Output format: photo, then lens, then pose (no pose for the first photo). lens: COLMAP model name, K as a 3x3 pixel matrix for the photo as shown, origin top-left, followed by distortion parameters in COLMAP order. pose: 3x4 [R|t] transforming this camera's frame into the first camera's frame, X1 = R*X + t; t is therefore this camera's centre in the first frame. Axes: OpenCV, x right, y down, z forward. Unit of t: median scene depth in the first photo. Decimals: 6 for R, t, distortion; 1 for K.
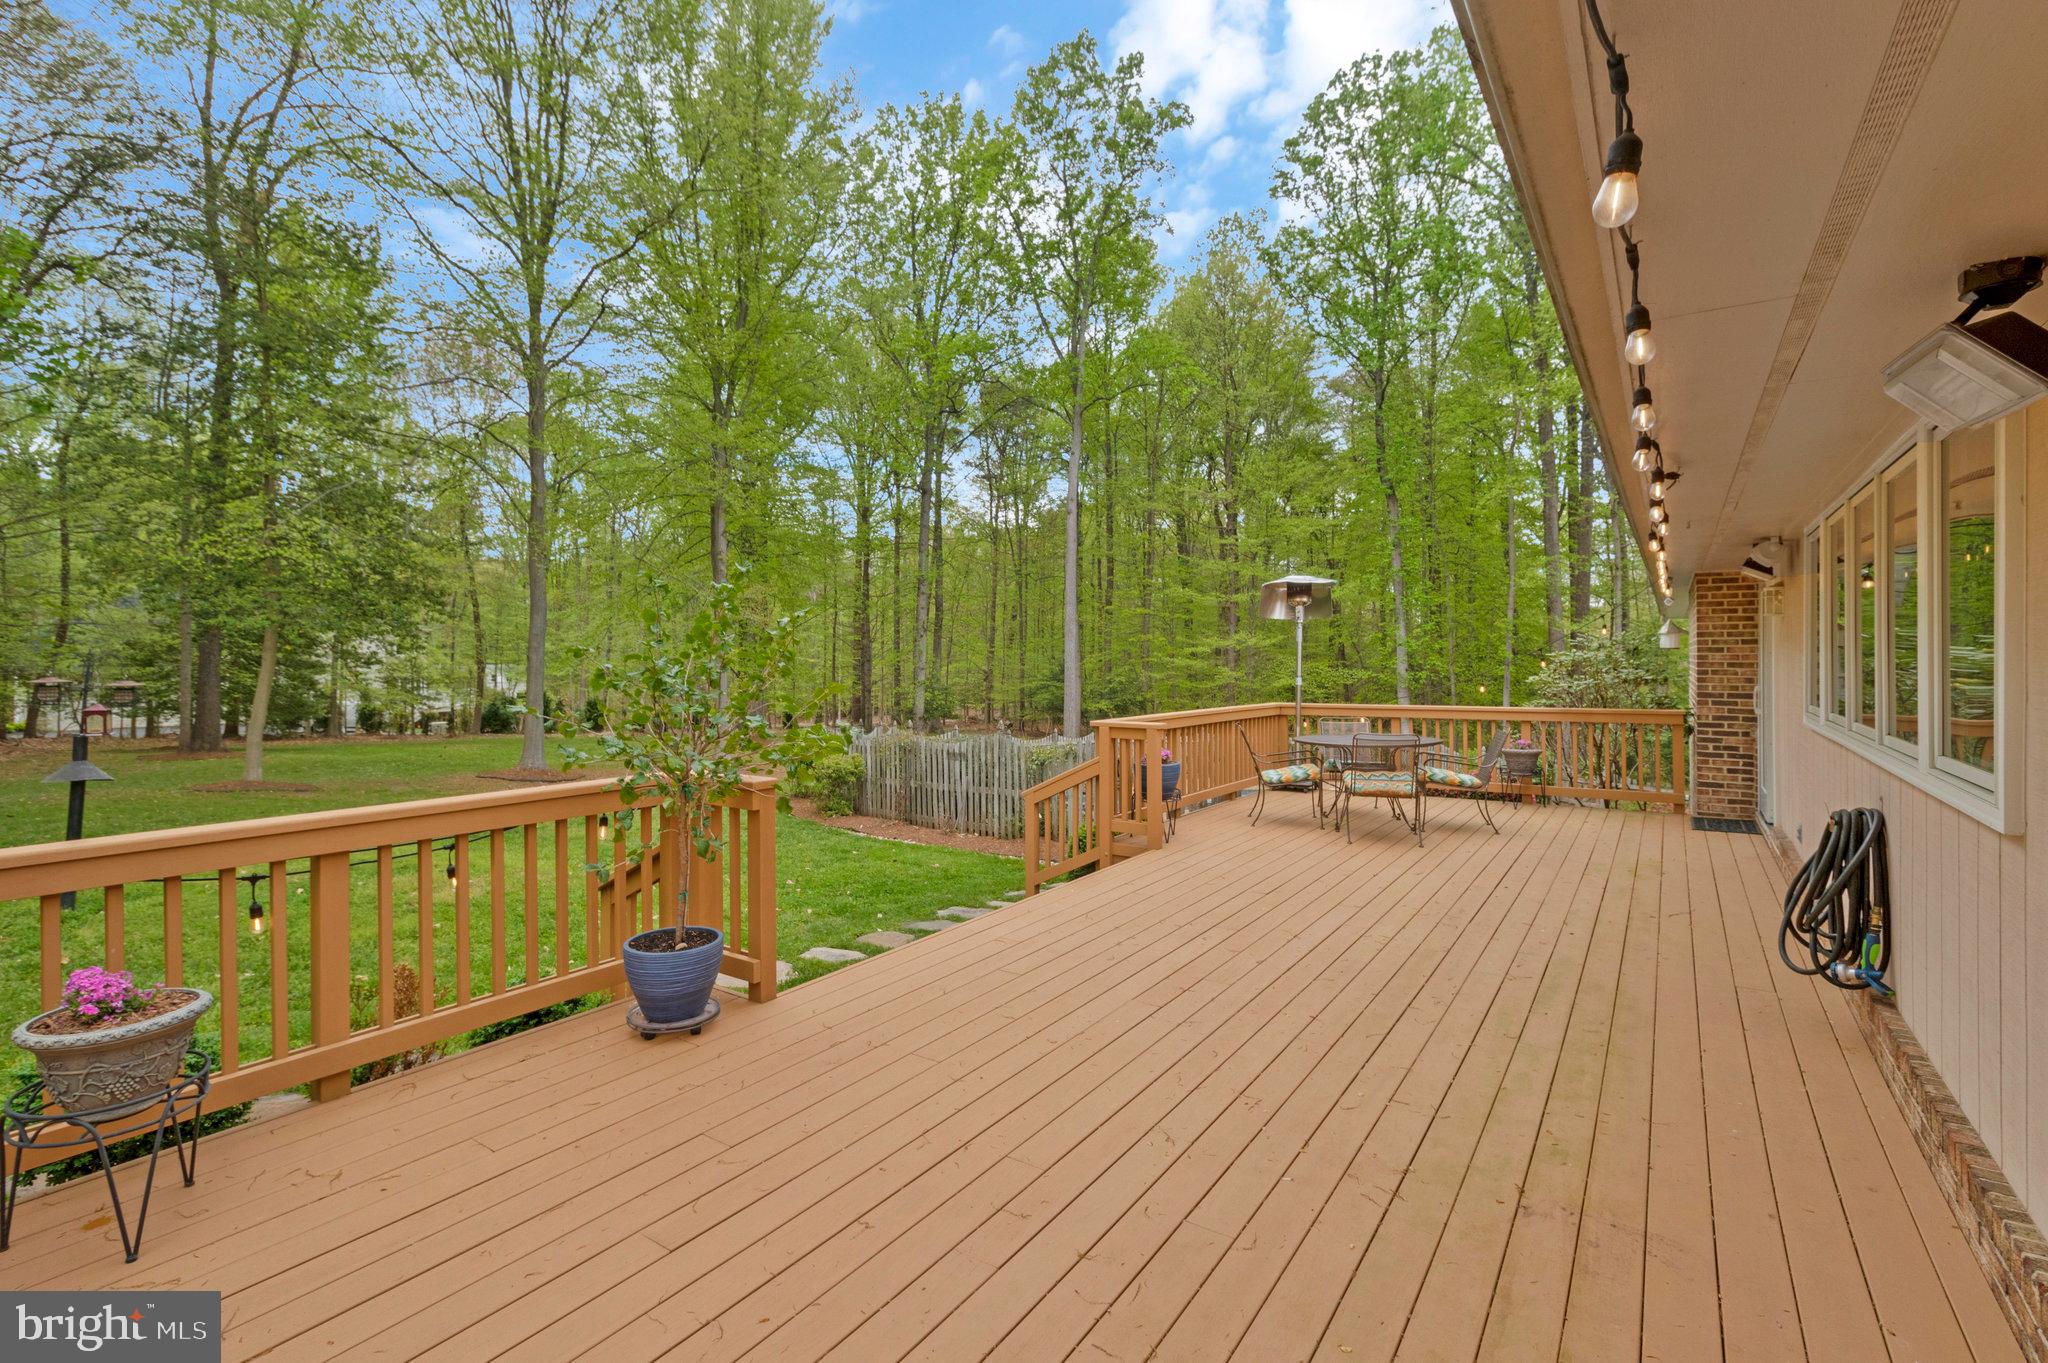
lens RADIAL K [[963.1, 0, 1026.4], [0, 963.1, 649.5], [0, 0, 1]] dist [-0.000504, -0.000653]
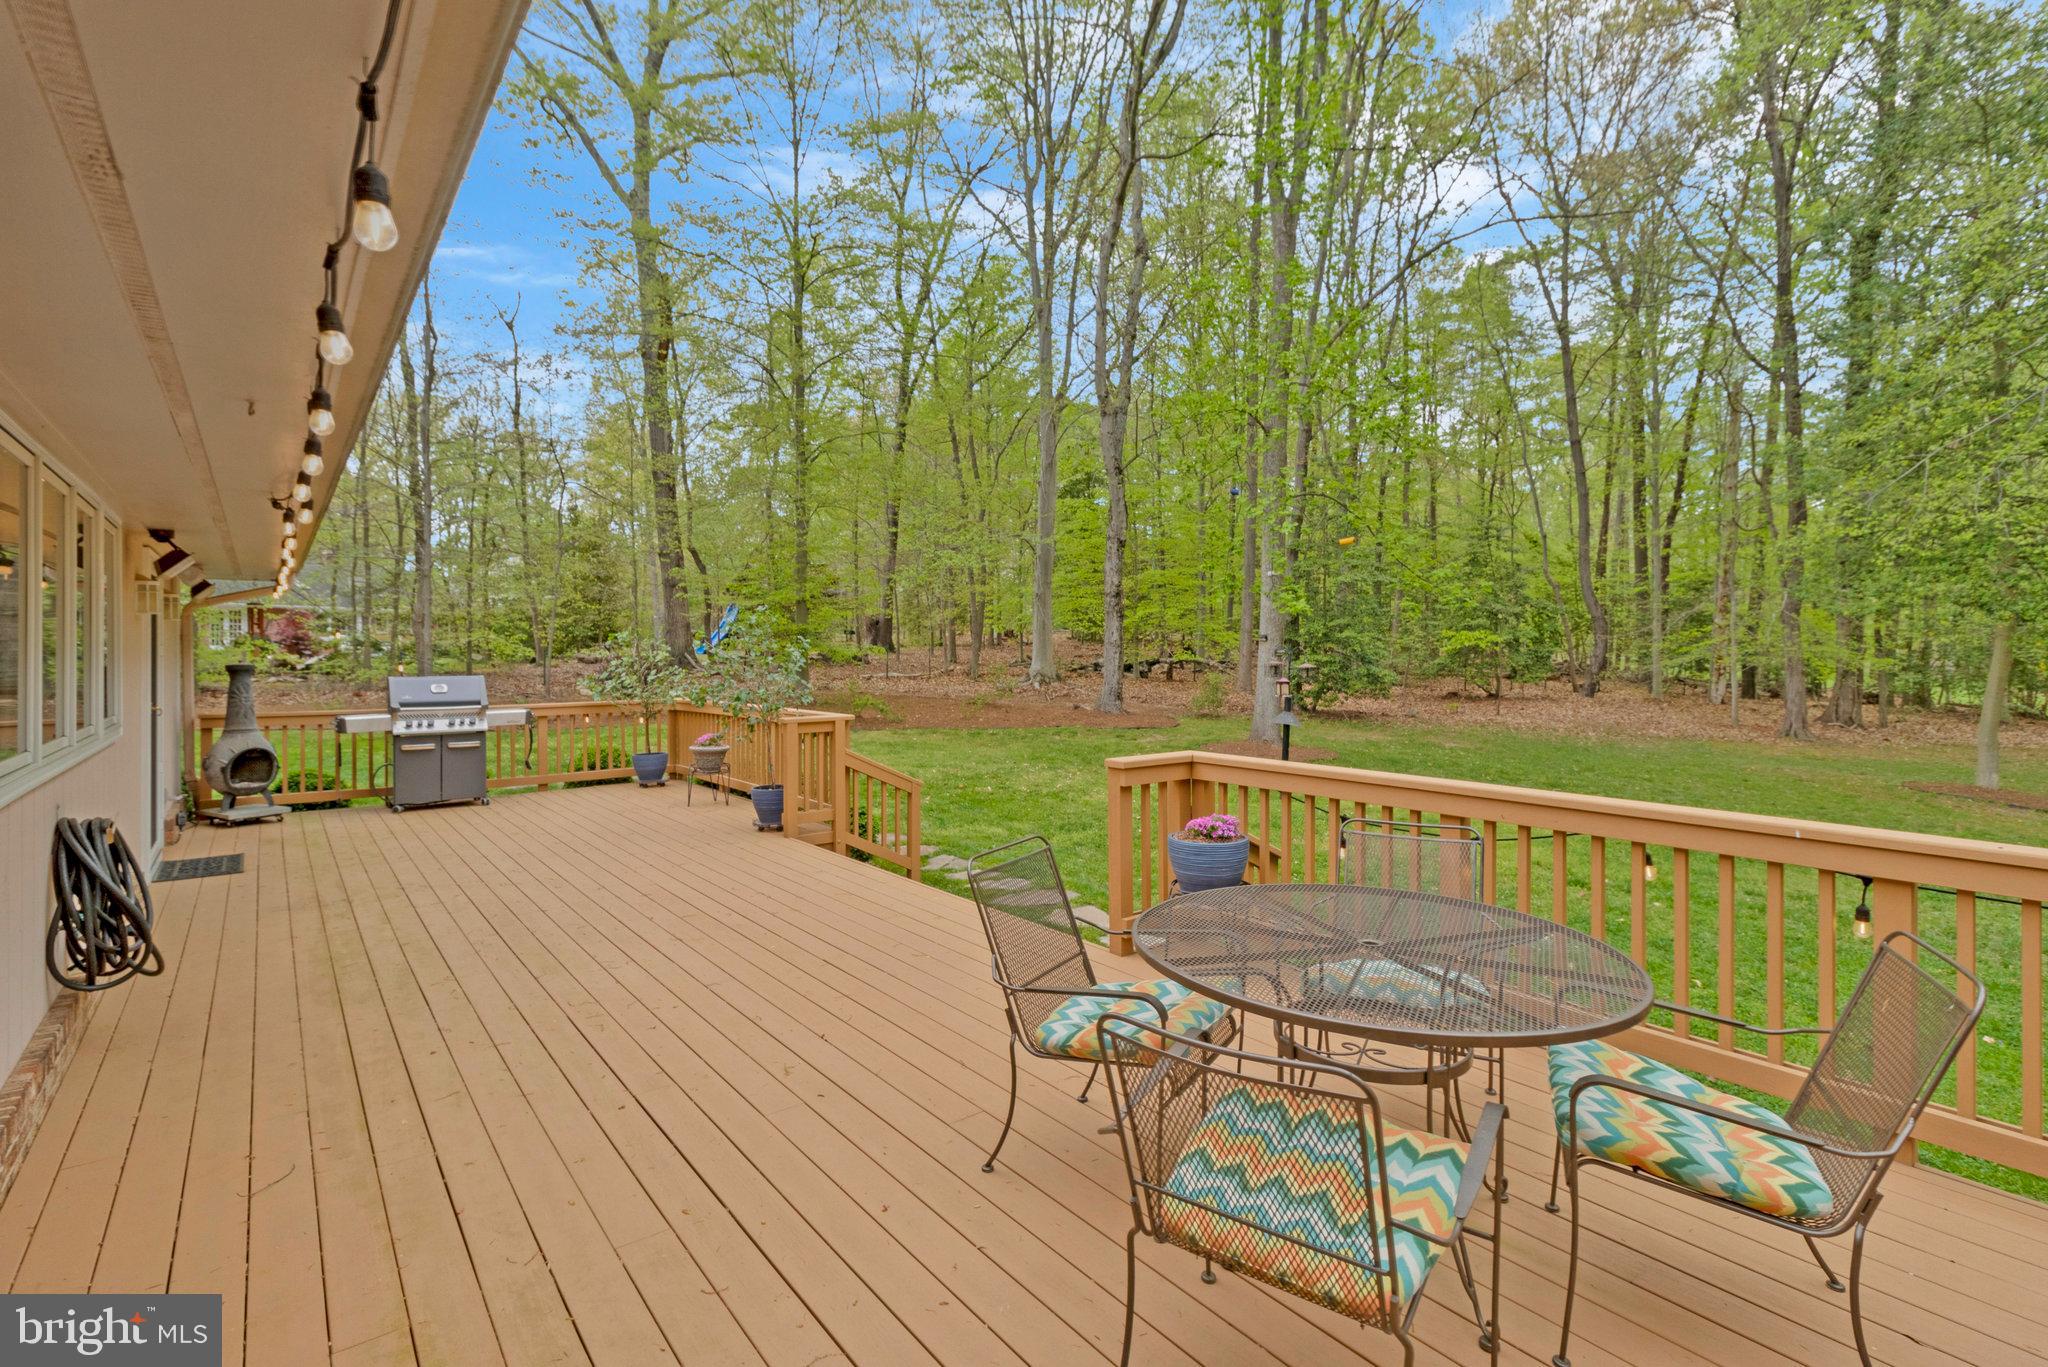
lens RADIAL K [[963.1, 0, 1026.4], [0, 963.1, 651.5], [0, 0, 1]] dist [-0.000504, -0.000653]
pose [[-0.308146, 0.005315, -0.951324, 1.144121], [0.006138, 0.999975, 0.003599, 0.000789], [0.951319, -0.004731, -0.308171, 1.696602]]
